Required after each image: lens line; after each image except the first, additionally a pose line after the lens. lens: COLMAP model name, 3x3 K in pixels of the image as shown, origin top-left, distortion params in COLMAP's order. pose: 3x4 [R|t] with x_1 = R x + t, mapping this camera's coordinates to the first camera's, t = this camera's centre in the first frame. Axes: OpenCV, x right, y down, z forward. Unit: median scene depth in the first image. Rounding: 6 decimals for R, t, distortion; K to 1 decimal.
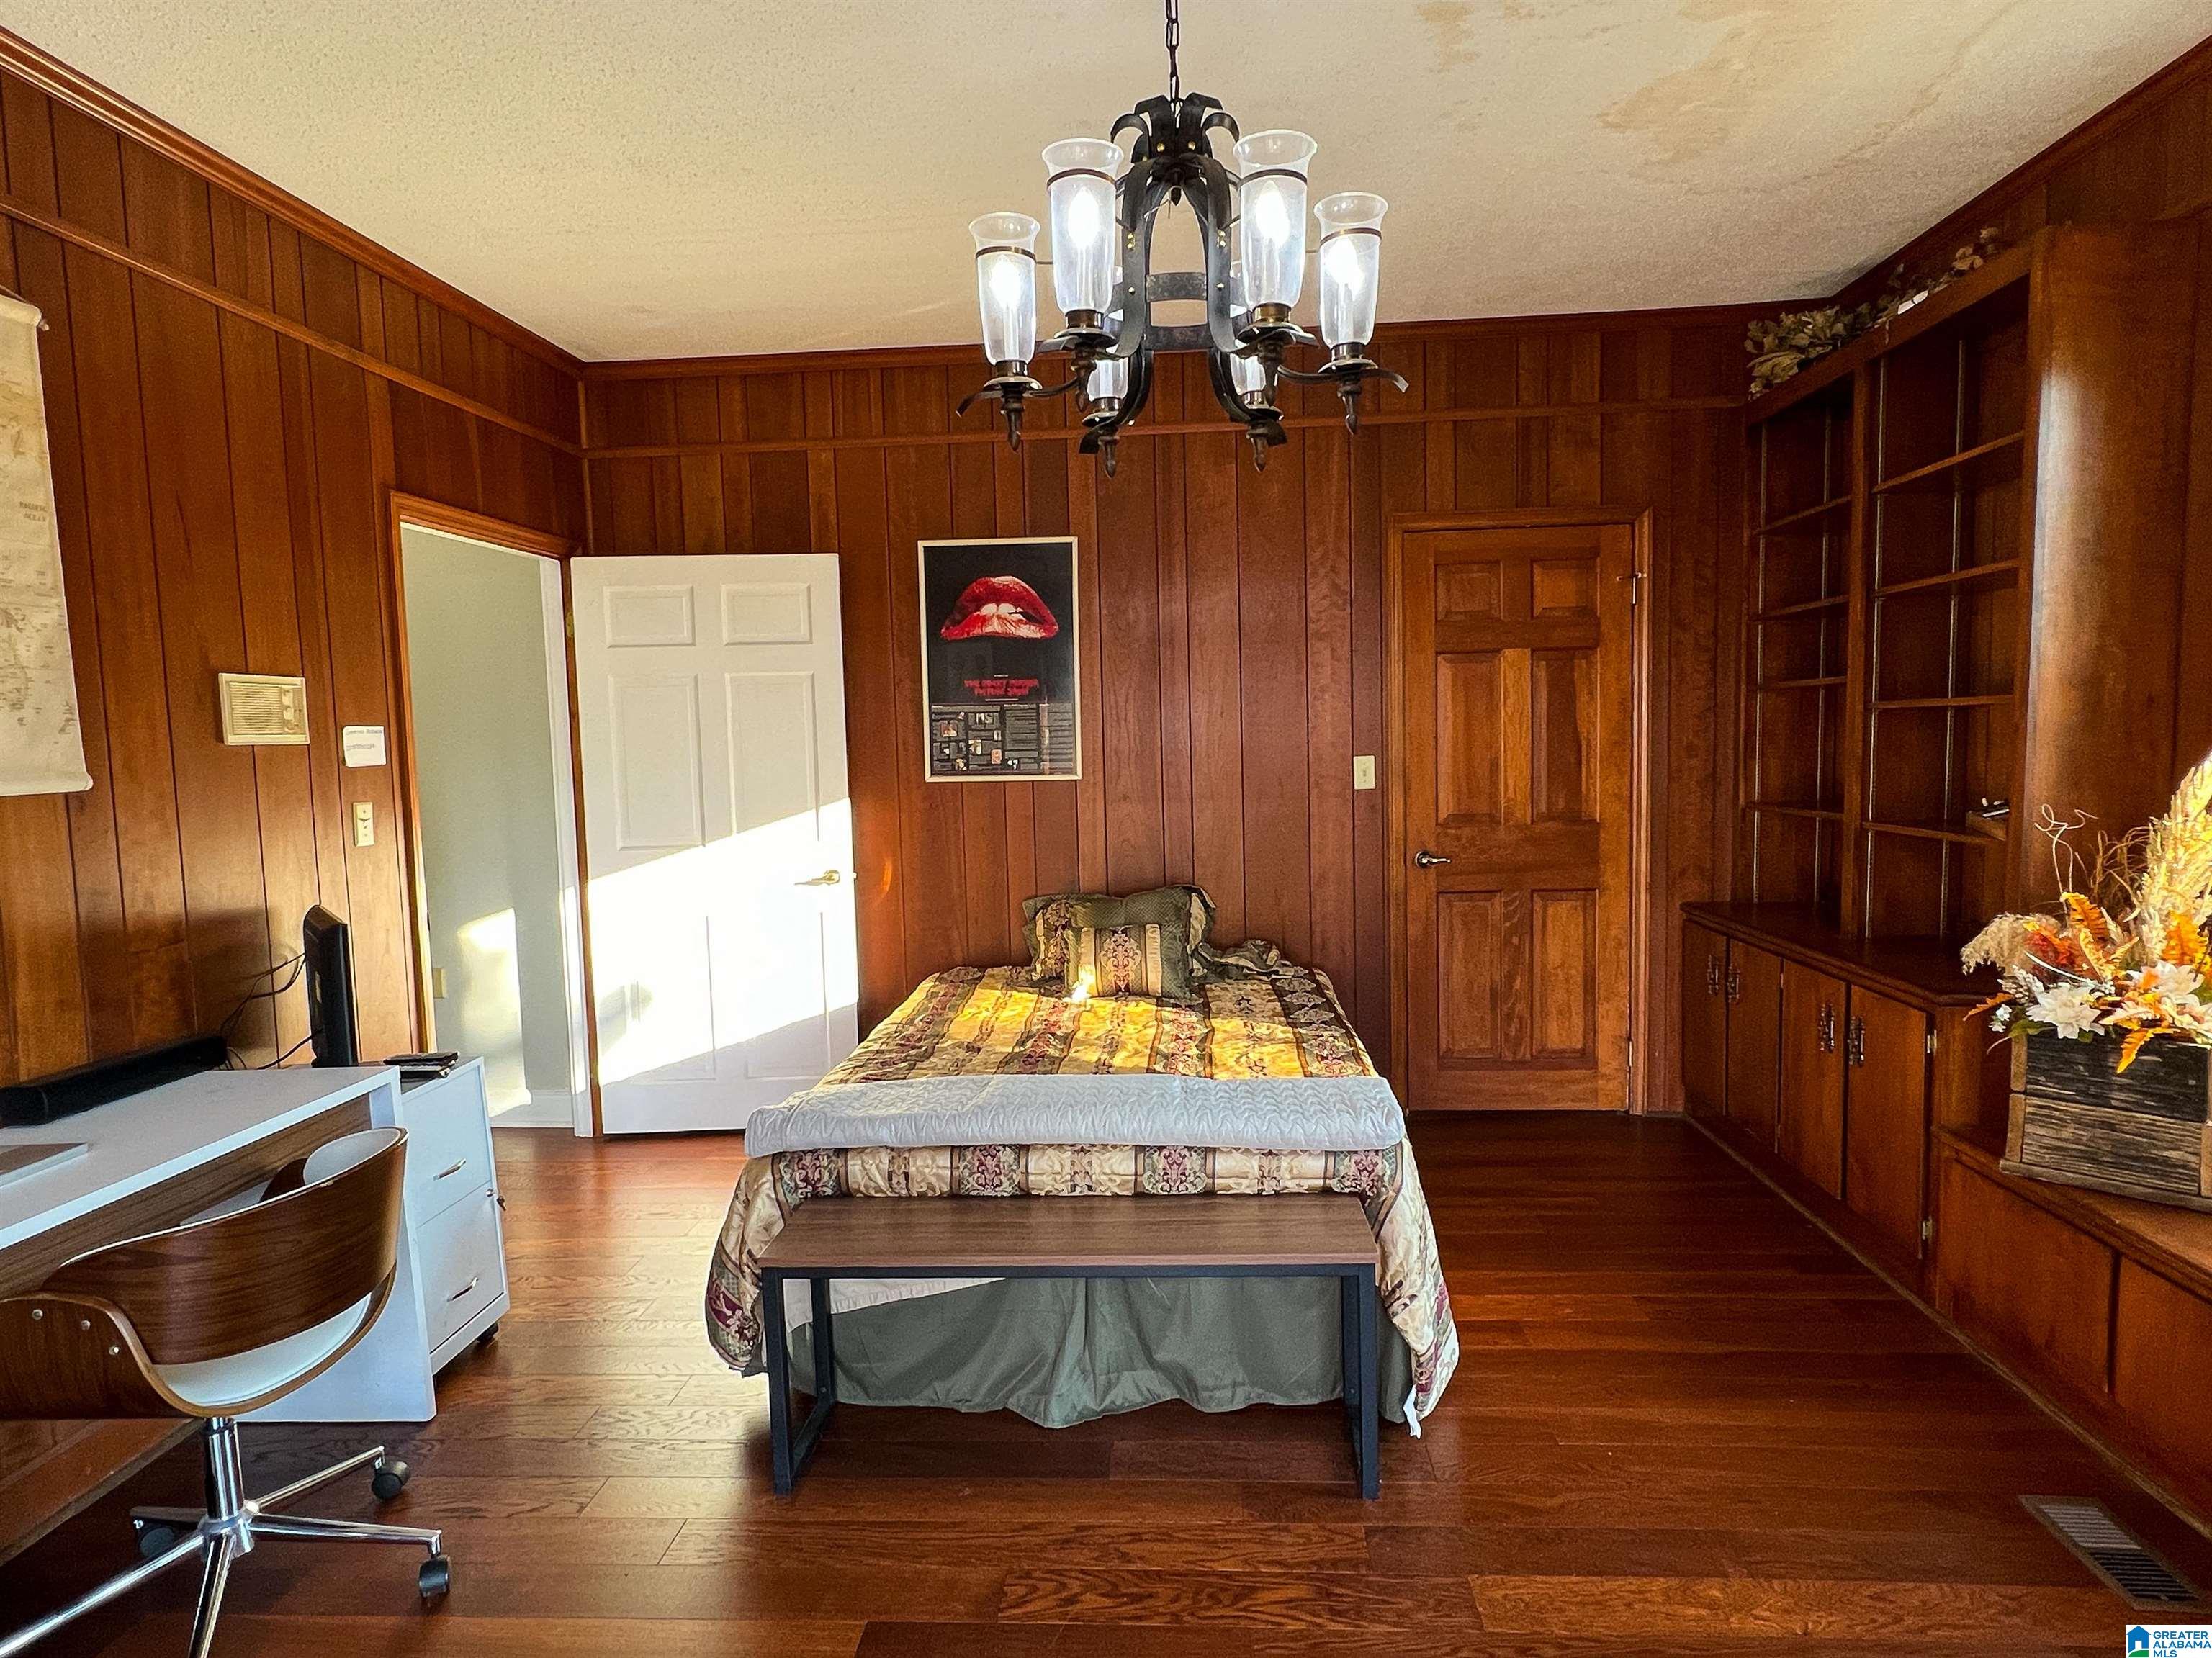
lens RADIAL K [[1247.3, 0, 1111.7], [0, 1247.3, 838.9], [0, 0, 1]] dist [-0.003076, -0.000124]
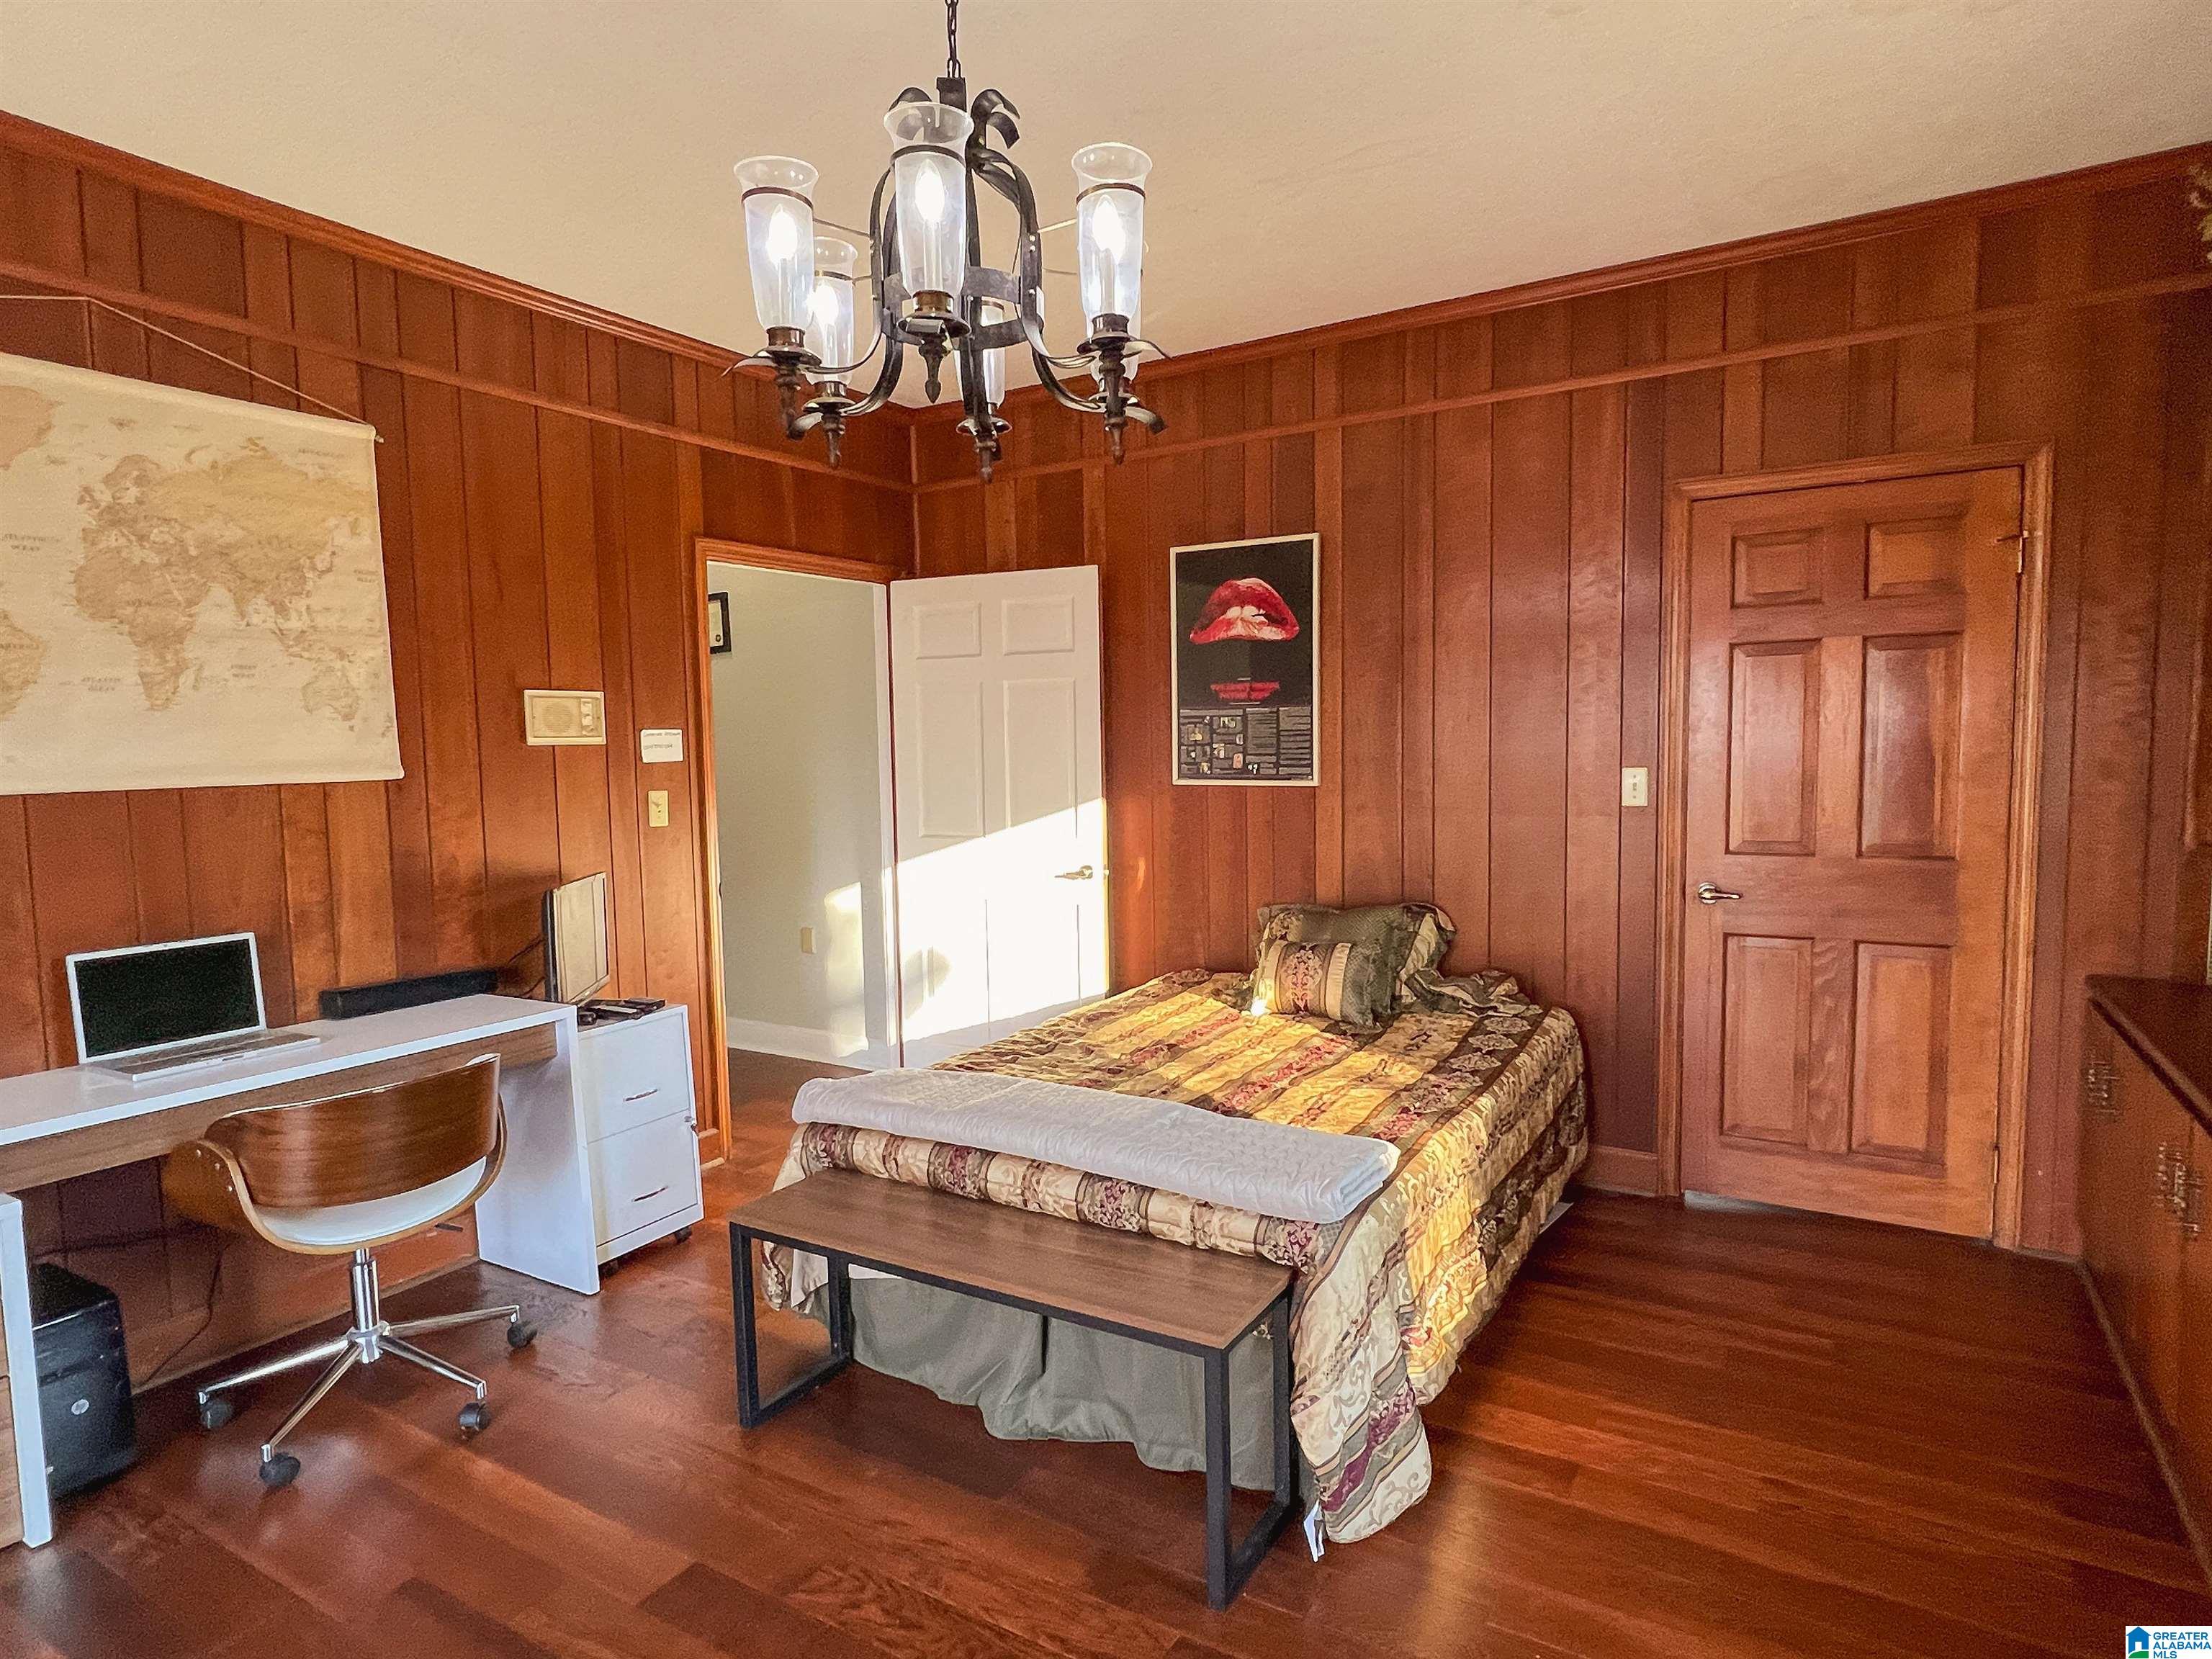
lens RADIAL K [[1205.4, 0, 1113.2], [0, 1205.4, 839.3], [0, 0, 1]] dist [-0.005005, -0.000363]
pose [[0.889217, 0.046615, -0.455105, 0.270865], [-0.043187, 0.998906, 0.017932, -0.017297], [0.455444, 0.003709, 0.890257, 0.106377]]
